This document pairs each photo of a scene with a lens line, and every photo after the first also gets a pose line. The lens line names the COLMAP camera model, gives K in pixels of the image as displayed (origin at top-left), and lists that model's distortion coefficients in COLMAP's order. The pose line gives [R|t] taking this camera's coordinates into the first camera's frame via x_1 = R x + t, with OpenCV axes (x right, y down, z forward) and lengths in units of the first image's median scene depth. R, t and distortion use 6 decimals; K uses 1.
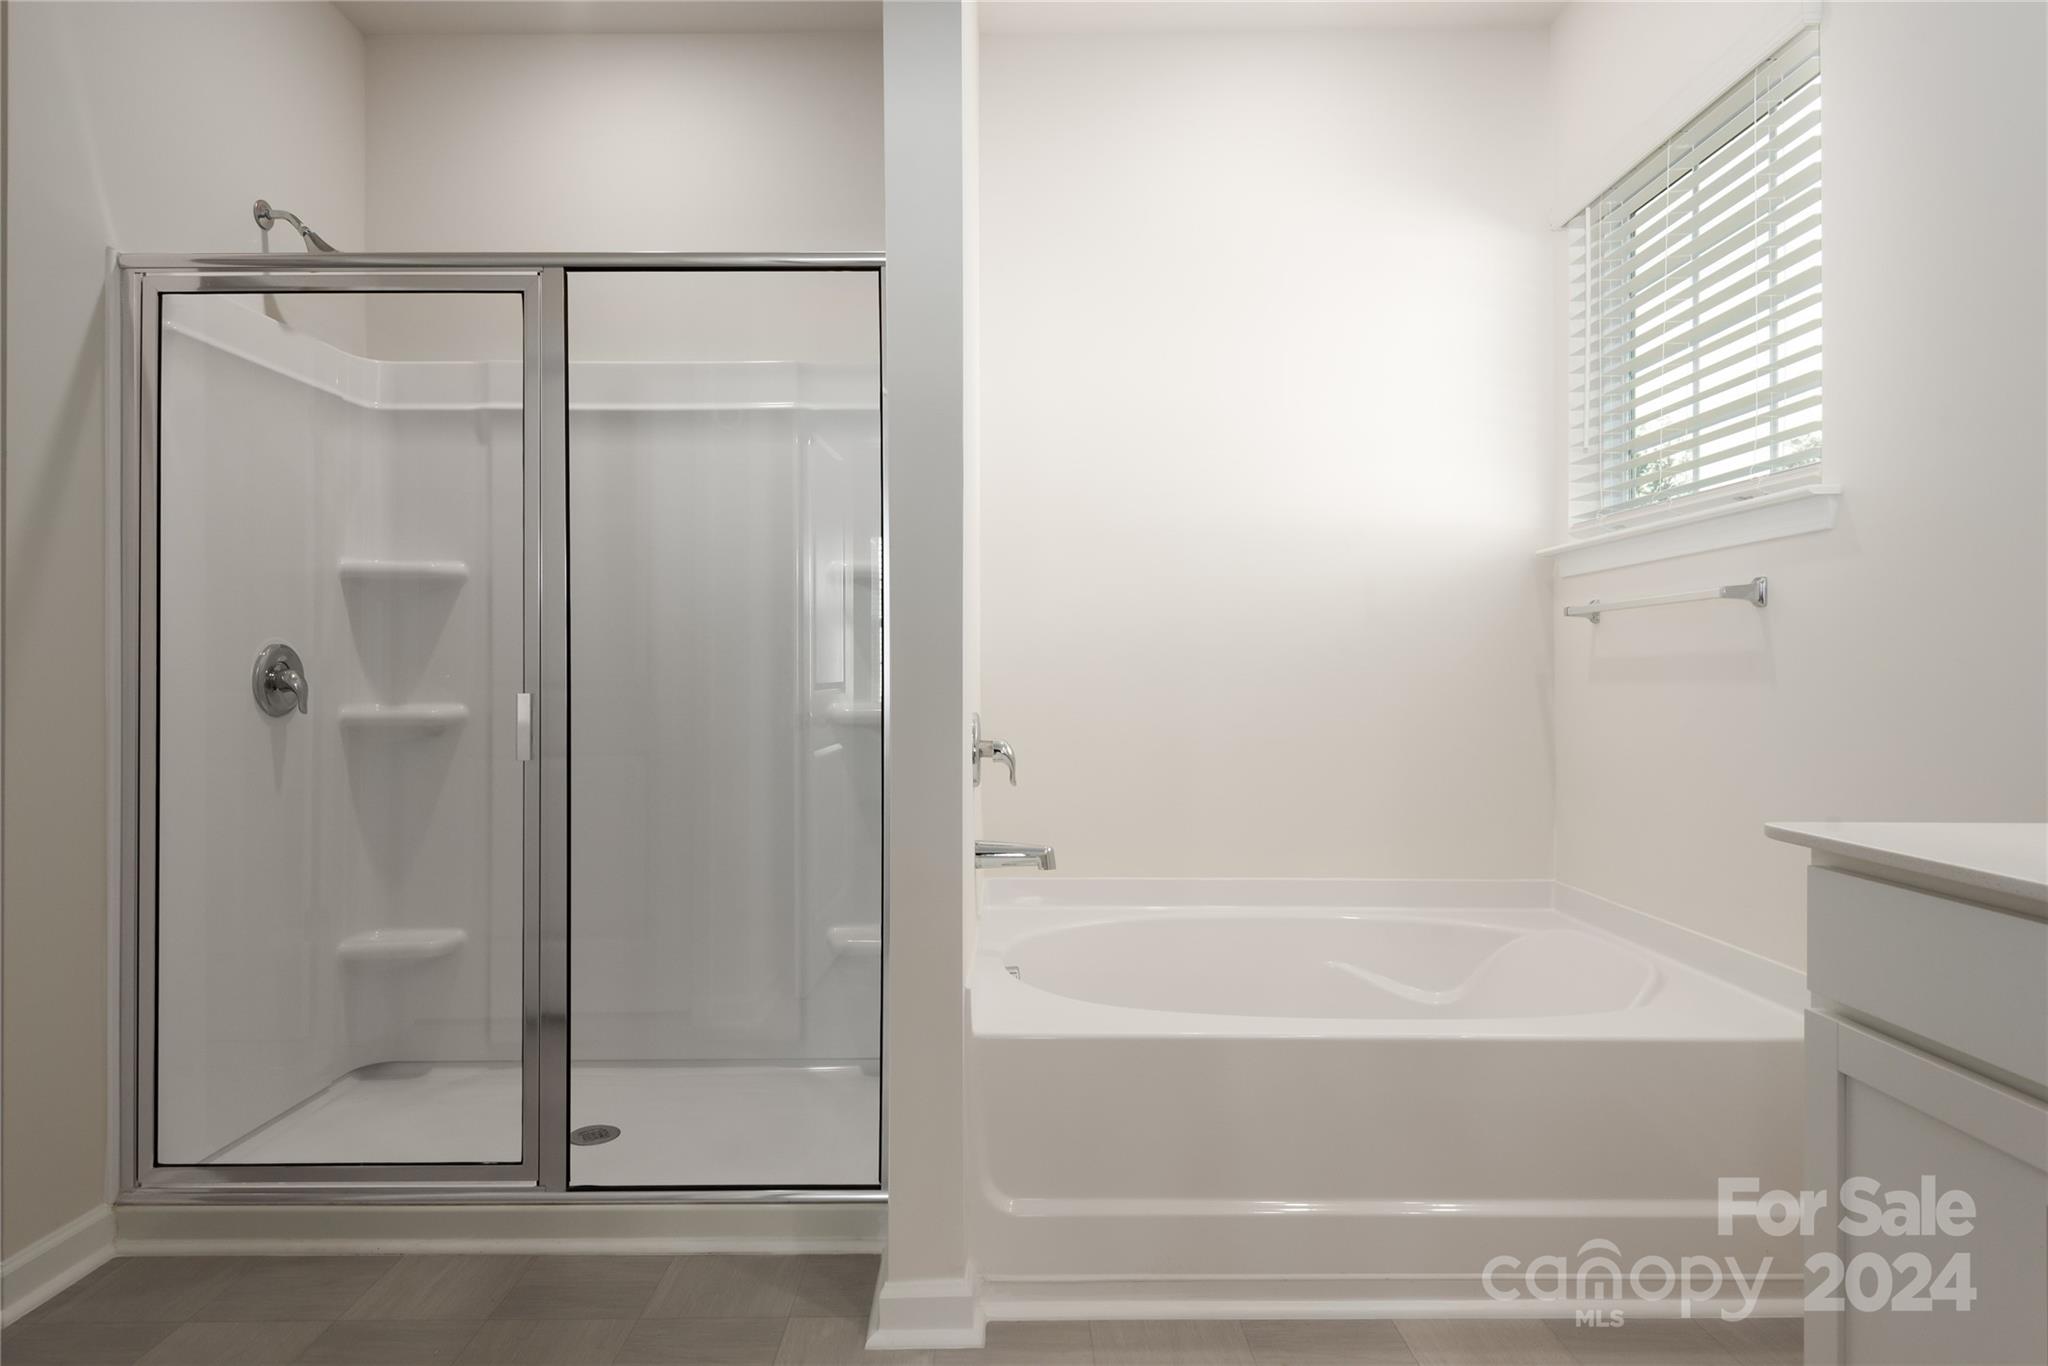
lens RADIAL K [[1140.3, 0, 993.1], [0, 1140.3, 673.6], [0, 0, 1]] dist [0.005822, -0.002448]
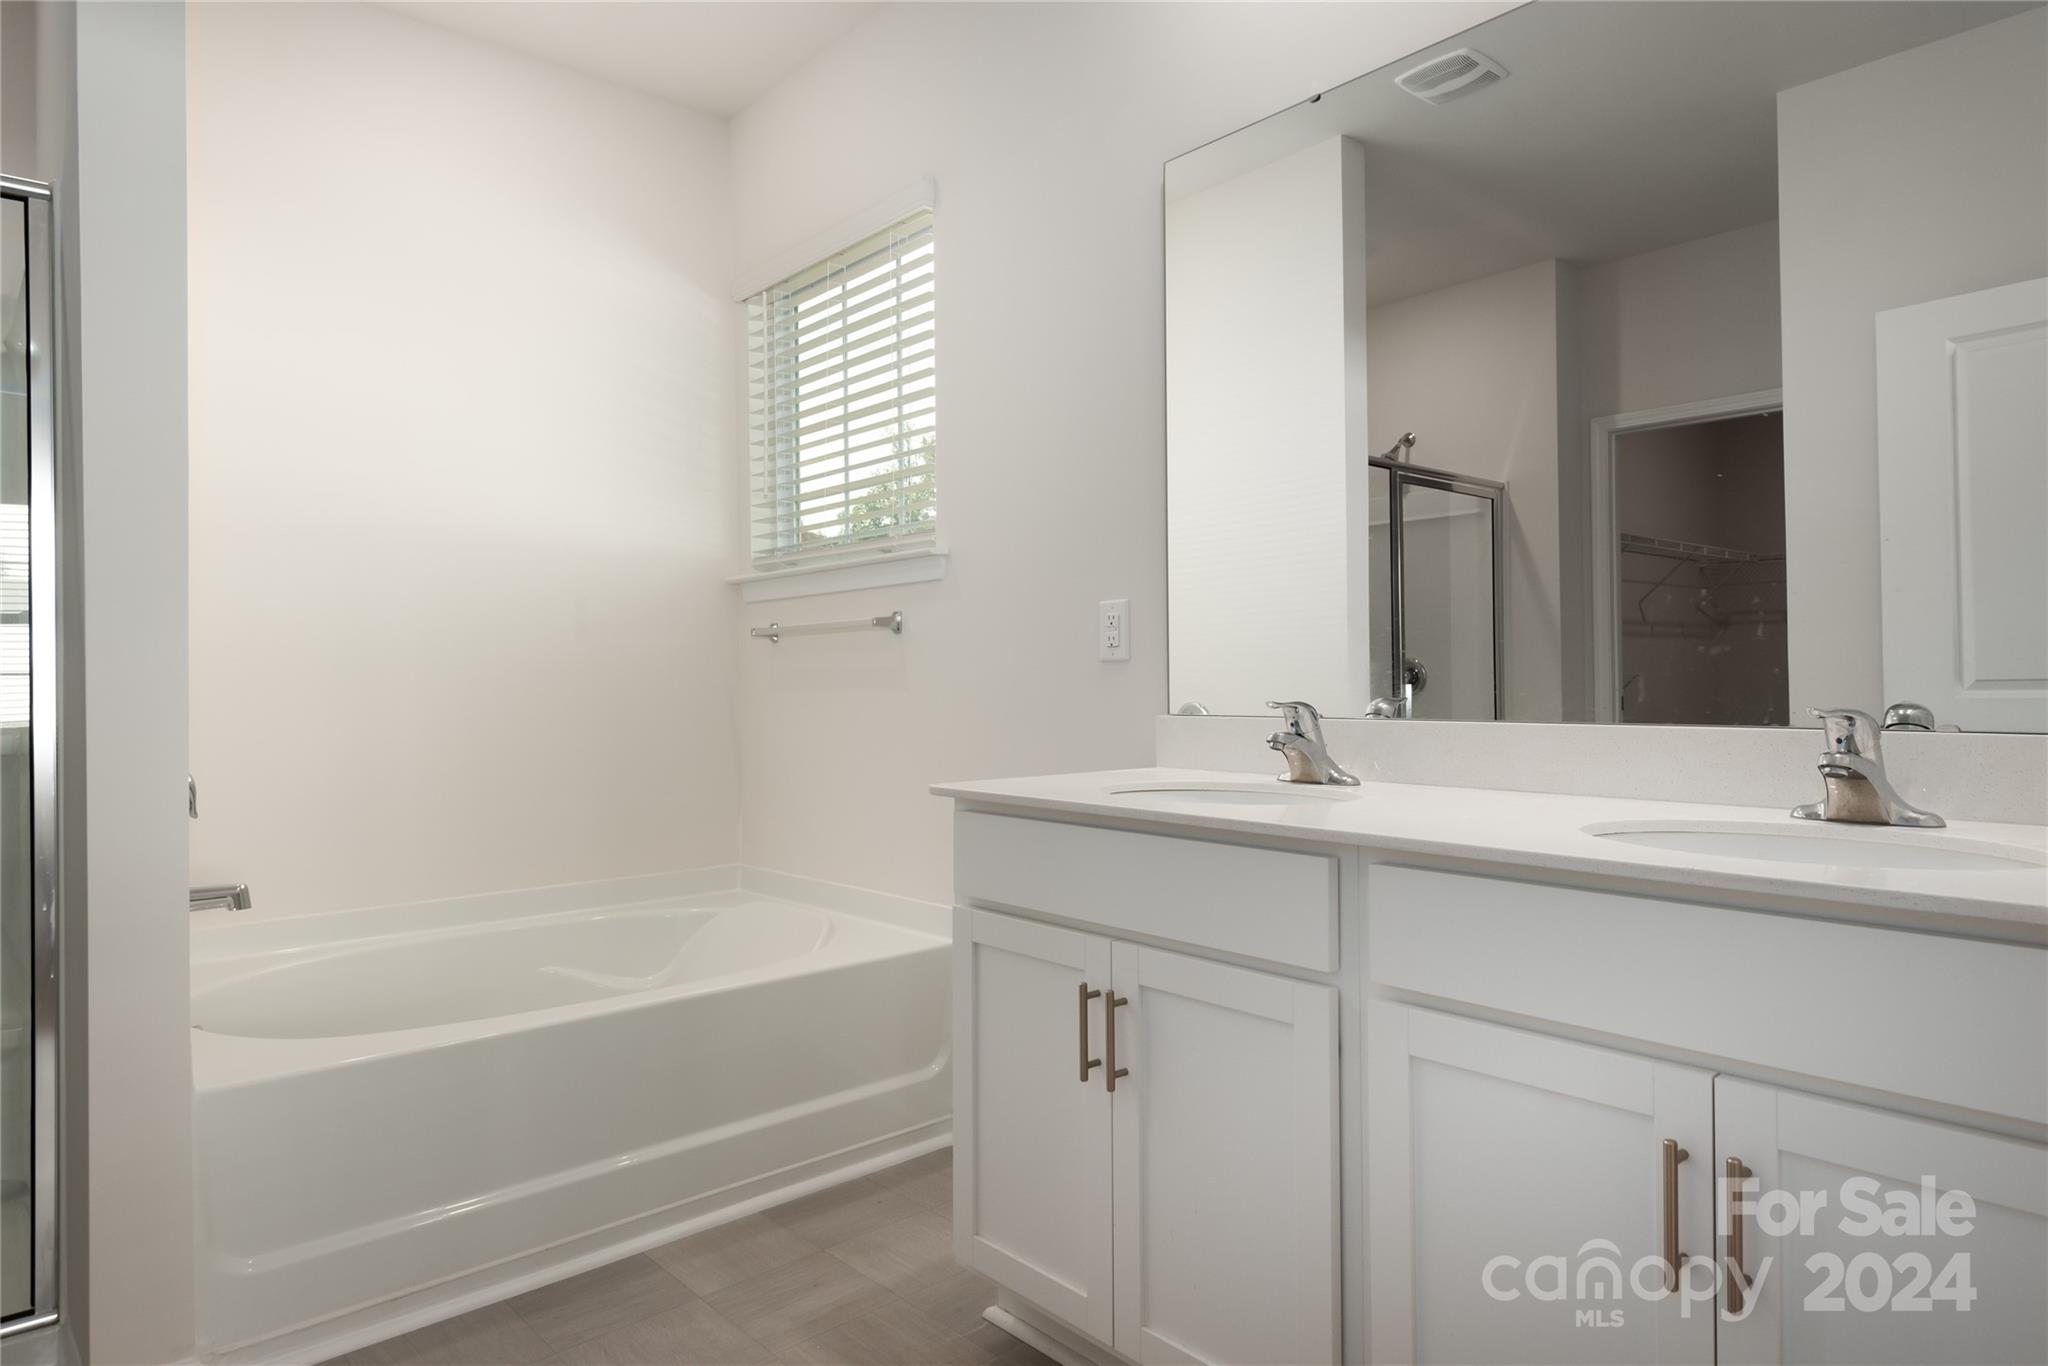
lens RADIAL K [[1197.8, 0, 1027.0], [0, 1197.8, 679.6], [0, 0, 1]] dist [0.000291, -0.000538]
pose [[0.739596, -0.003314, 0.673043, -0.128670], [0.007367, 0.999968, -0.003172, 0.000458], [-0.673010, 0.007304, 0.739597, -0.108921]]
